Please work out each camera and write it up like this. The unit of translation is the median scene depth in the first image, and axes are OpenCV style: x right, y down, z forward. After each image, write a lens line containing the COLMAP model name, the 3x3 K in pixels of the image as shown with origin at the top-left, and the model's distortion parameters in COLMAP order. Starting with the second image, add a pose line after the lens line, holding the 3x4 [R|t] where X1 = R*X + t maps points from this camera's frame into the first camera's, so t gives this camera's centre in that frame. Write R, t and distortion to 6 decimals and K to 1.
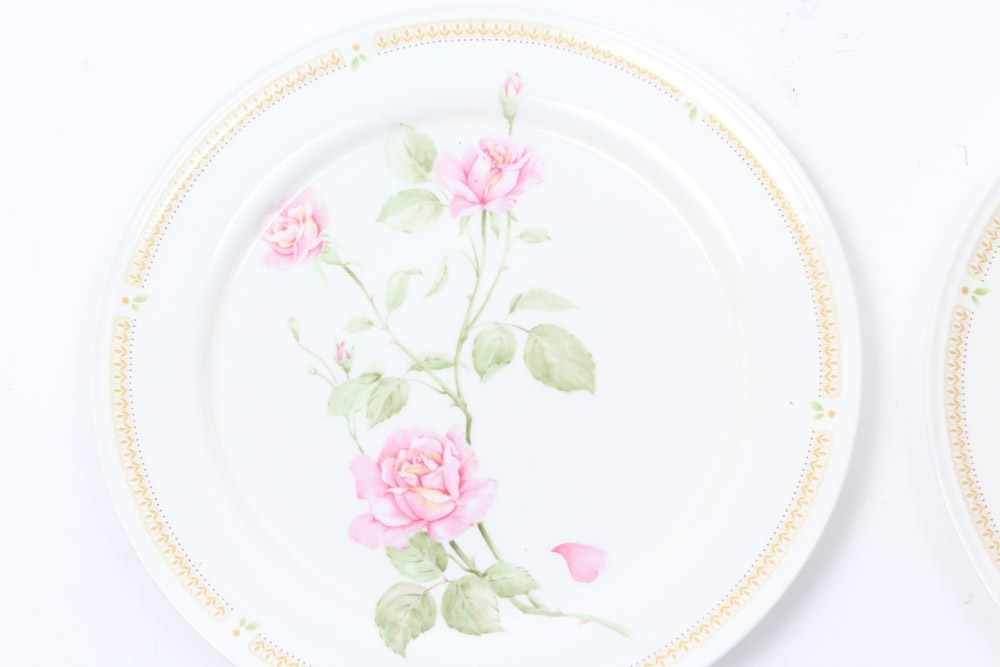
lens RADIAL K [[2330.3, 0, 498.7], [0, 2330.3, 342.0], [0, 0, 1]] dist [-0.020112, 0.000000]
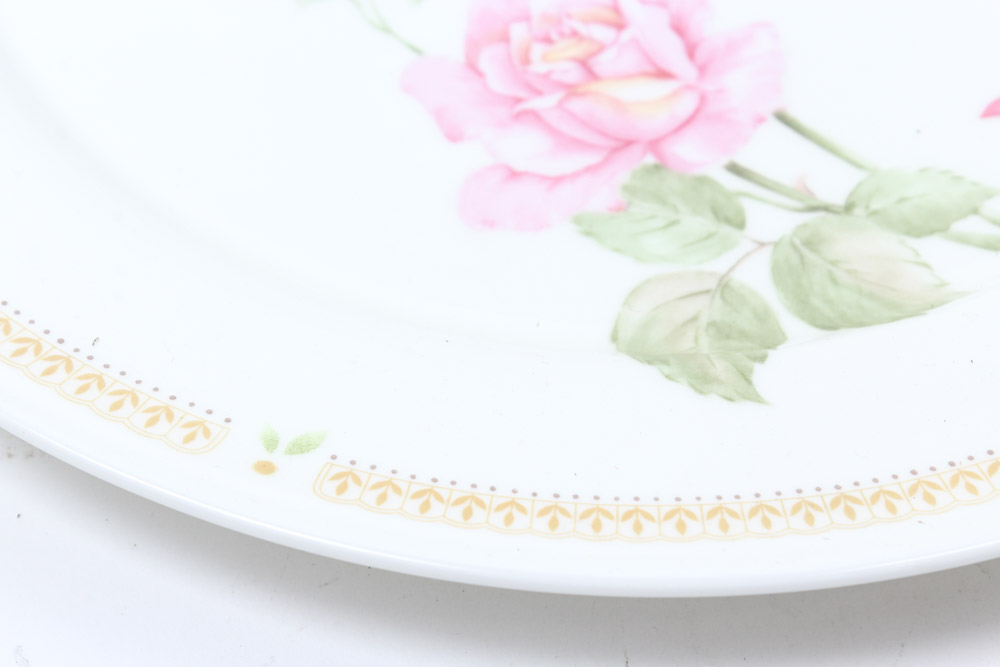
lens RADIAL K [[2330.3, 0, 499.6], [0, 2330.3, 330.3], [0, 0, 1]] dist [-0.020112, 0.000000]
pose [[0.937210, -0.242960, 0.250217, -0.154052], [0.314484, 0.898895, -0.305102, 0.210922], [-0.150791, 0.364633, 0.918860, 0.668164]]
